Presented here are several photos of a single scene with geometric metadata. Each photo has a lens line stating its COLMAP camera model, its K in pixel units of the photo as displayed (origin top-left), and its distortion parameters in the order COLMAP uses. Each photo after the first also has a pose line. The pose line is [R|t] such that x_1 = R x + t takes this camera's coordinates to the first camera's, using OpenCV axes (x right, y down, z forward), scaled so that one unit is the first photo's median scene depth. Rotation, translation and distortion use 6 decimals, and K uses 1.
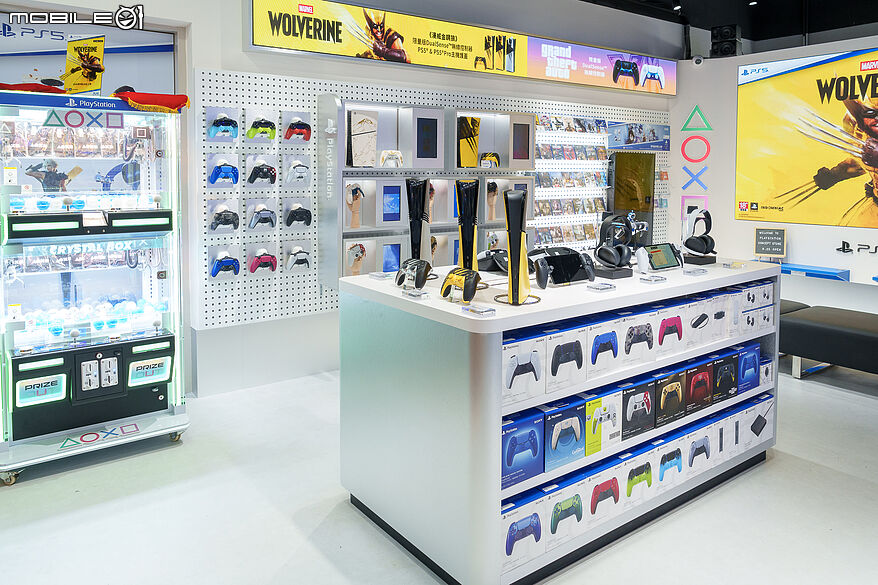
lens RADIAL K [[627.3, 0, 443.4], [0, 627.3, 209.4], [0, 0, 1]] dist [-0.020486, 0.009880]
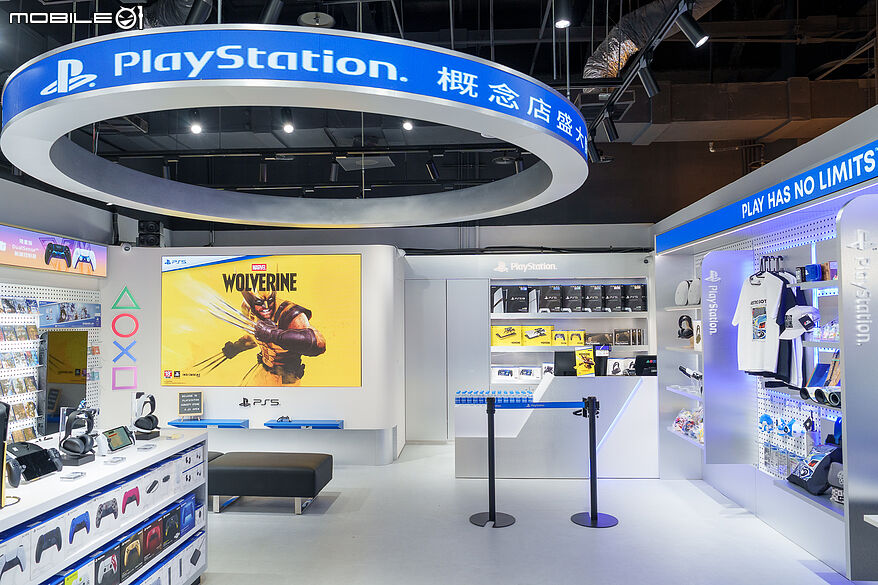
lens RADIAL K [[593.9, 0, 422.6], [0, 593.9, 311.0], [0, 0, 1]] dist [-0.000177, -0.004849]
pose [[0.643135, 0.019197, 0.765512, -0.081266], [0.043763, 0.997130, -0.061772, -0.038397], [-0.764502, 0.073229, 0.640449, -0.108251]]
